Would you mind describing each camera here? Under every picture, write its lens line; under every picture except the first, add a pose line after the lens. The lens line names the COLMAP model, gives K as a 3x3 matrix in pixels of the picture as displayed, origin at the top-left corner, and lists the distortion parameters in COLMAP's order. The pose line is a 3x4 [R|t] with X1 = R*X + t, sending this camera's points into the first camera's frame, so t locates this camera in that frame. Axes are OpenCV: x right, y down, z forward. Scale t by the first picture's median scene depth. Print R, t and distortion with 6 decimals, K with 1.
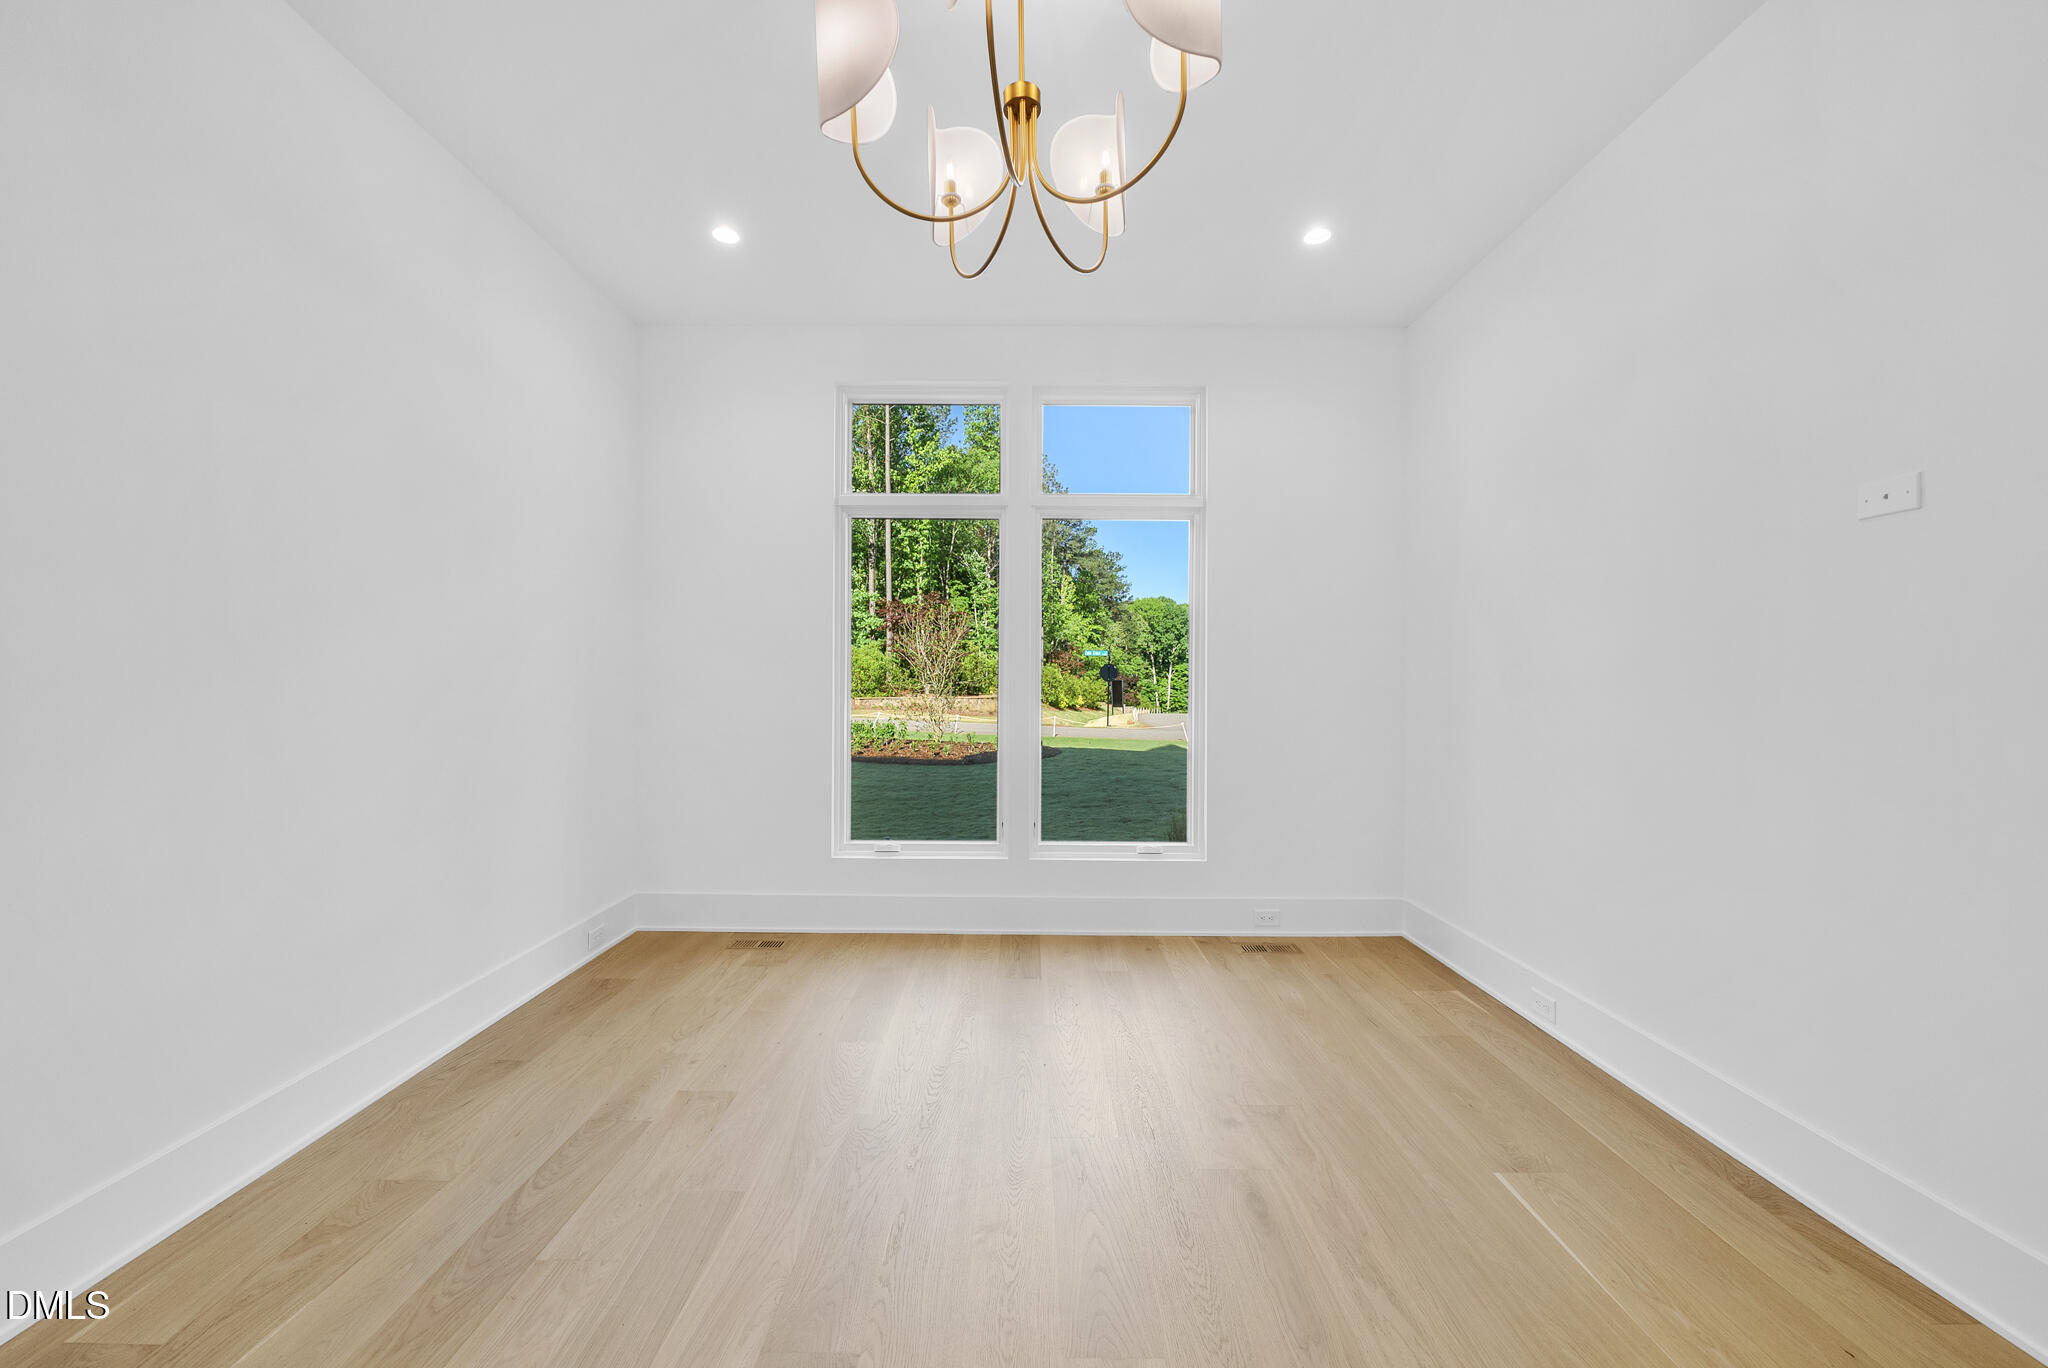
lens RADIAL K [[775.4, 0, 1024.0], [0, 775.4, 684.0], [0, 0, 1]] dist [-0.000921, 0.000095]
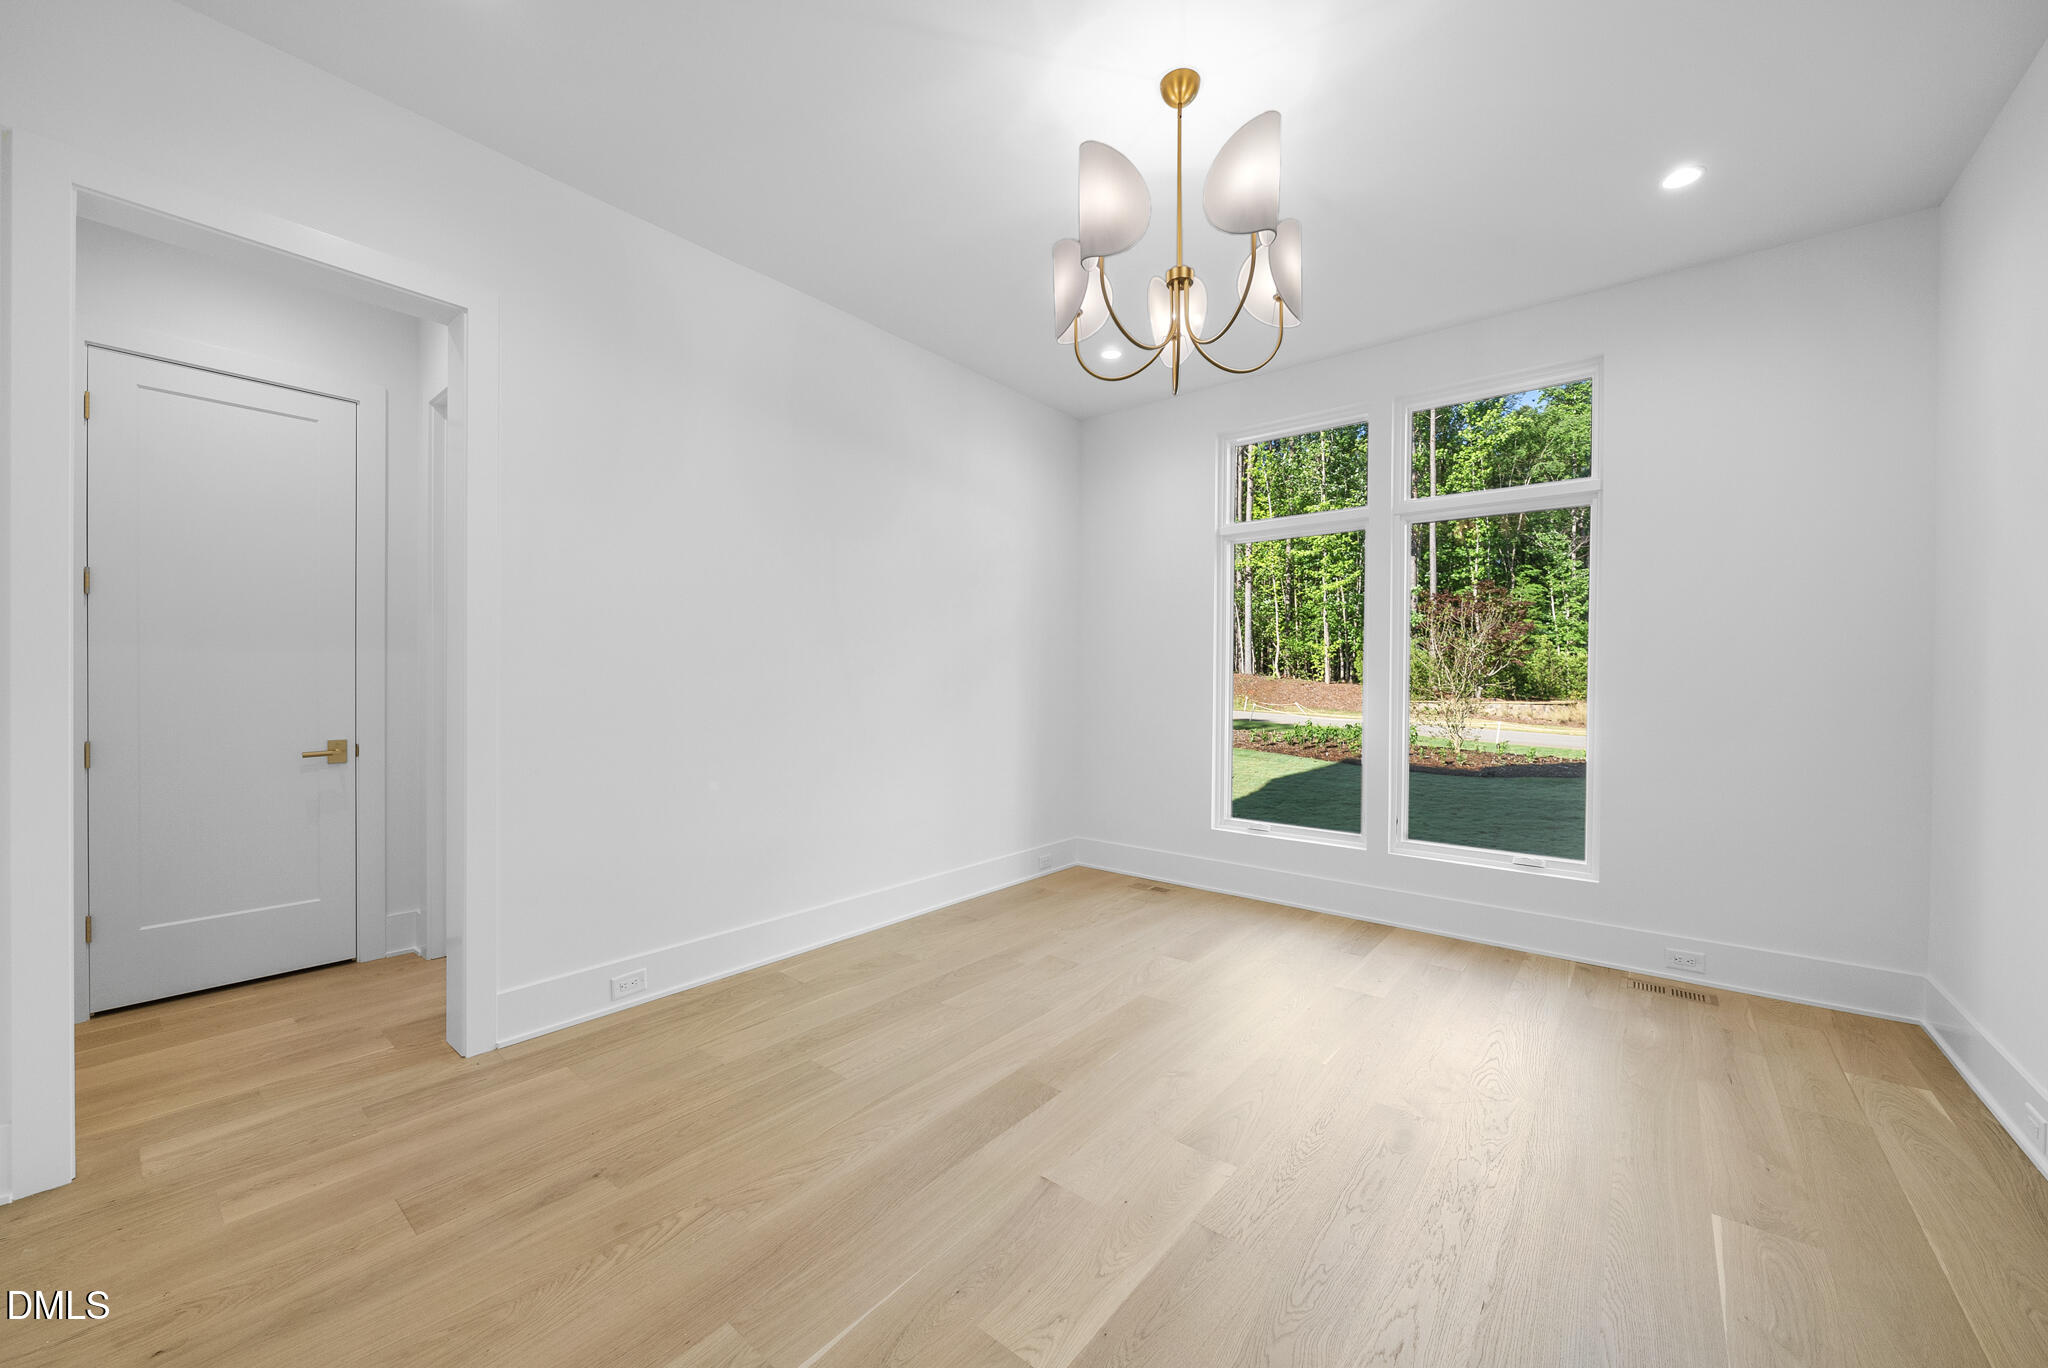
lens RADIAL K [[775.4, 0, 1024.0], [0, 775.4, 684.0], [0, 0, 1]] dist [-0.000921, 0.000095]
pose [[0.779204, 0.003196, -0.626763, 0.272217], [-0.004823, 0.999988, -0.000897, 0.001277], [0.626752, 0.003721, 0.779210, -0.119589]]
